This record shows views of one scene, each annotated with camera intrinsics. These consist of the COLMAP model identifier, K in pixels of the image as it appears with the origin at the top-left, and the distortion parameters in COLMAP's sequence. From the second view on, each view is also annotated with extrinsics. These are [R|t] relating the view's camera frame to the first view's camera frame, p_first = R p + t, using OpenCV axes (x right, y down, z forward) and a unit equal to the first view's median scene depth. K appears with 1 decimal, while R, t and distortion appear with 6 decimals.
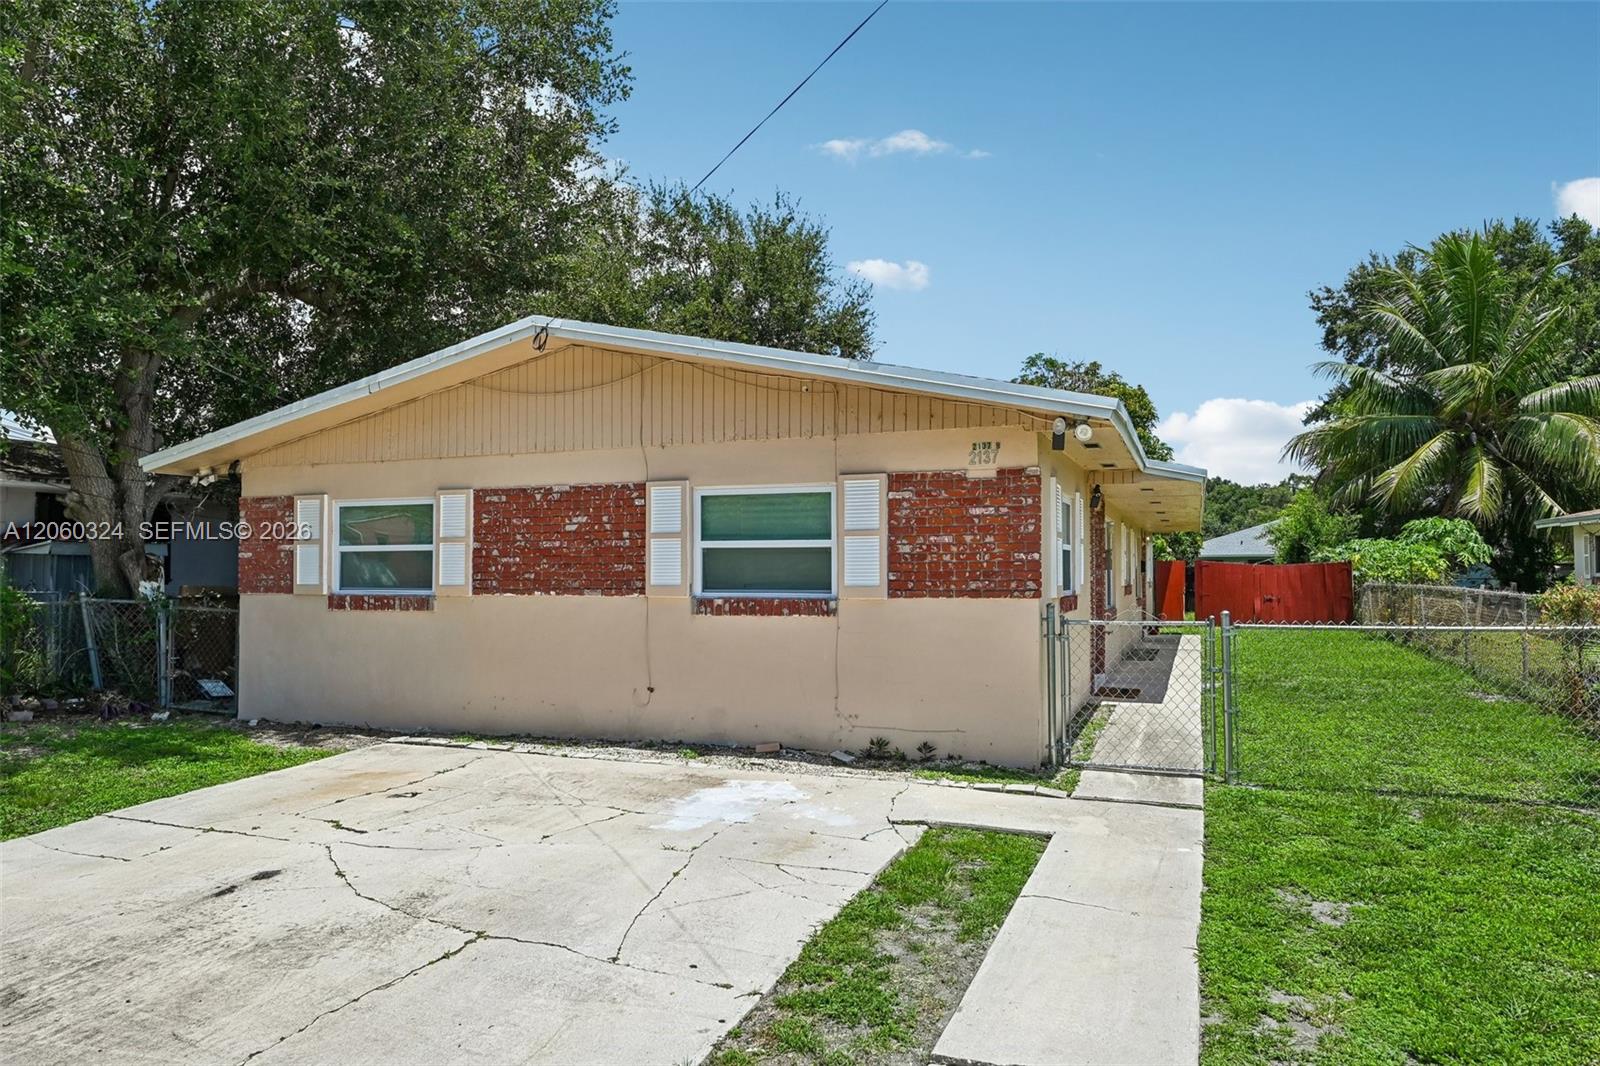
lens RADIAL K [[1034.2, 0, 799.0], [0, 1034.2, 552.3], [0, 0, 1]] dist [-0.002976, -0.003831]
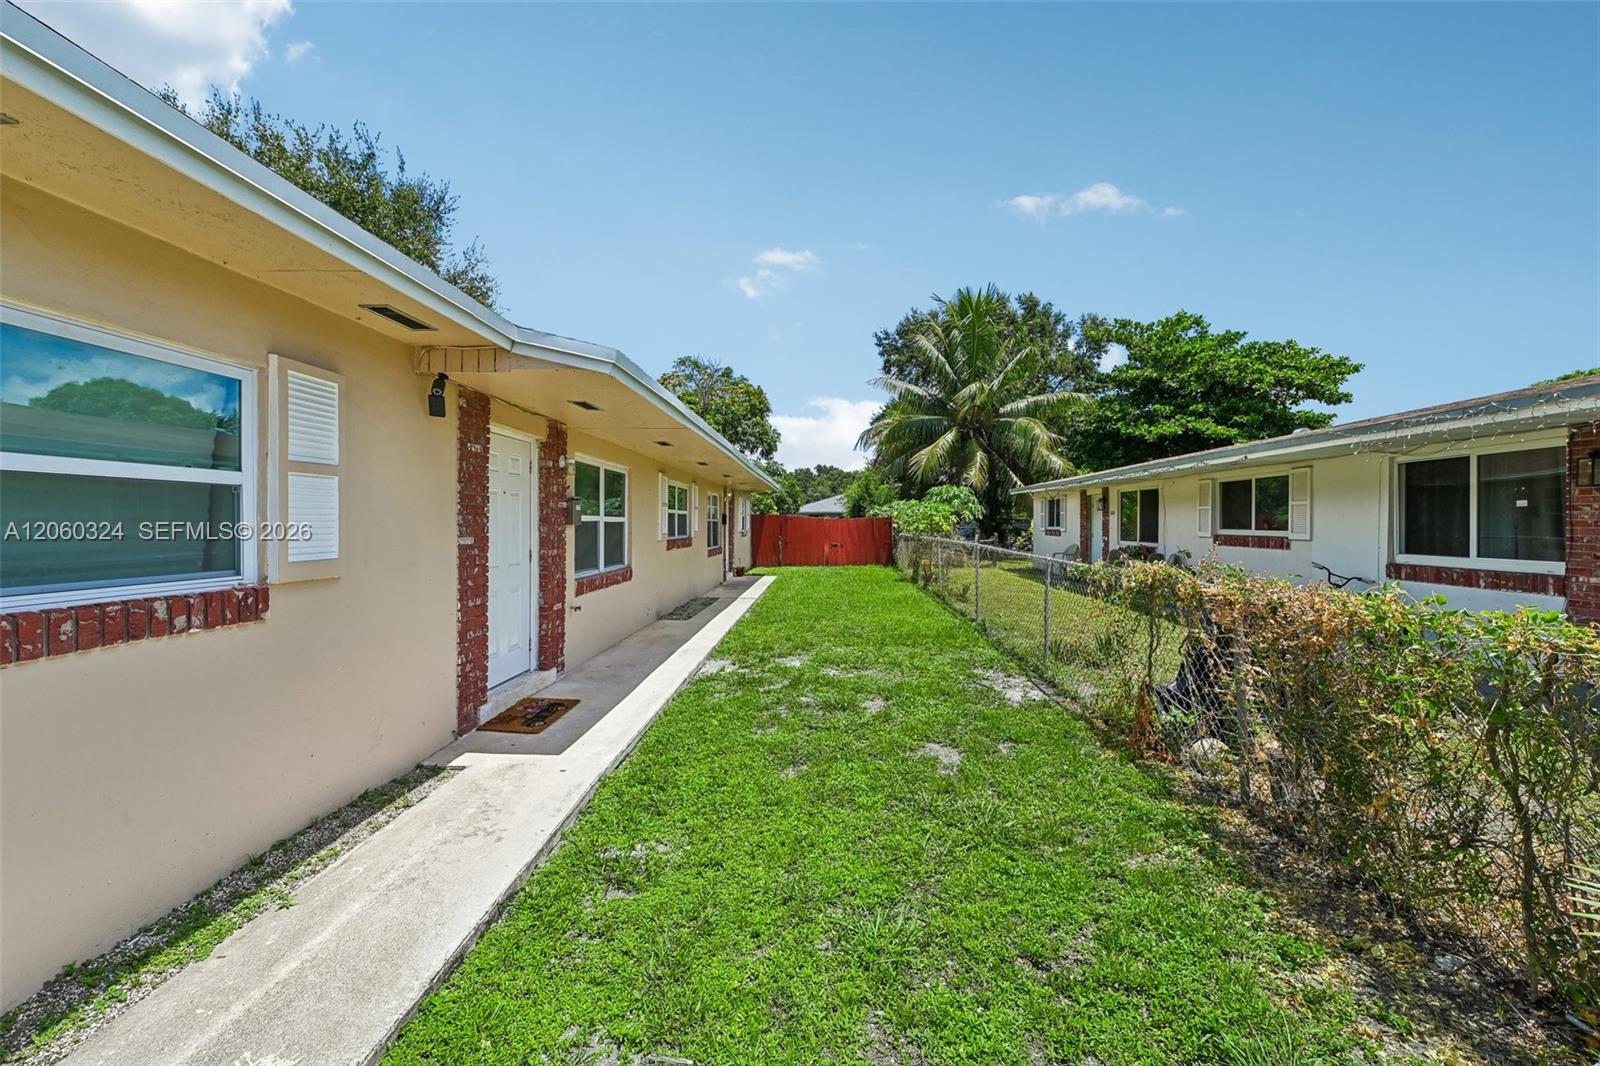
lens RADIAL K [[636.0, 0, 796.9], [0, 636.0, 530.2], [0, 0, 1]] dist [-0.006217, -0.000513]
pose [[0.947329, 0.003804, 0.320240, 0.131447], [-0.014492, 0.999414, 0.030999, 0.002238], [-0.319934, -0.034008, 0.946829, 0.221389]]
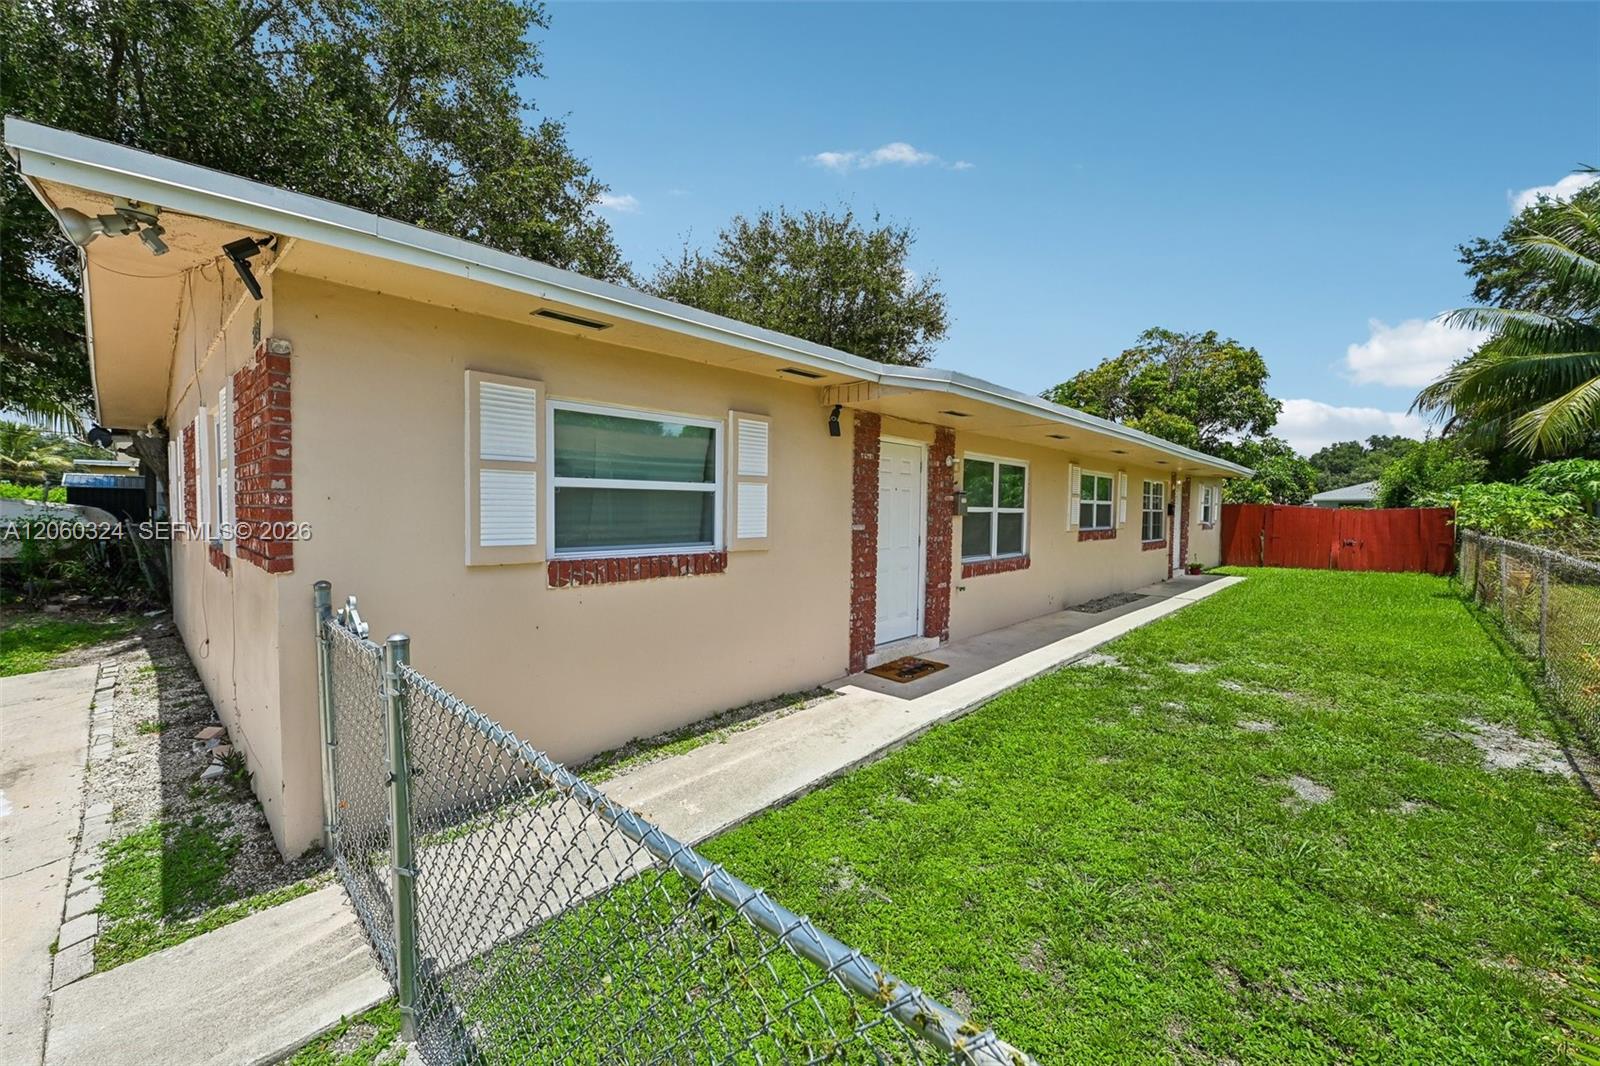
lens RADIAL K [[636.0, 0, 796.9], [0, 636.0, 530.2], [0, 0, 1]] dist [-0.006217, -0.000513]
pose [[0.927549, 0.027206, -0.372709, 0.159536], [-0.006070, 0.998312, 0.057766, 0.000183], [0.373652, -0.051318, 0.926148, 0.199123]]
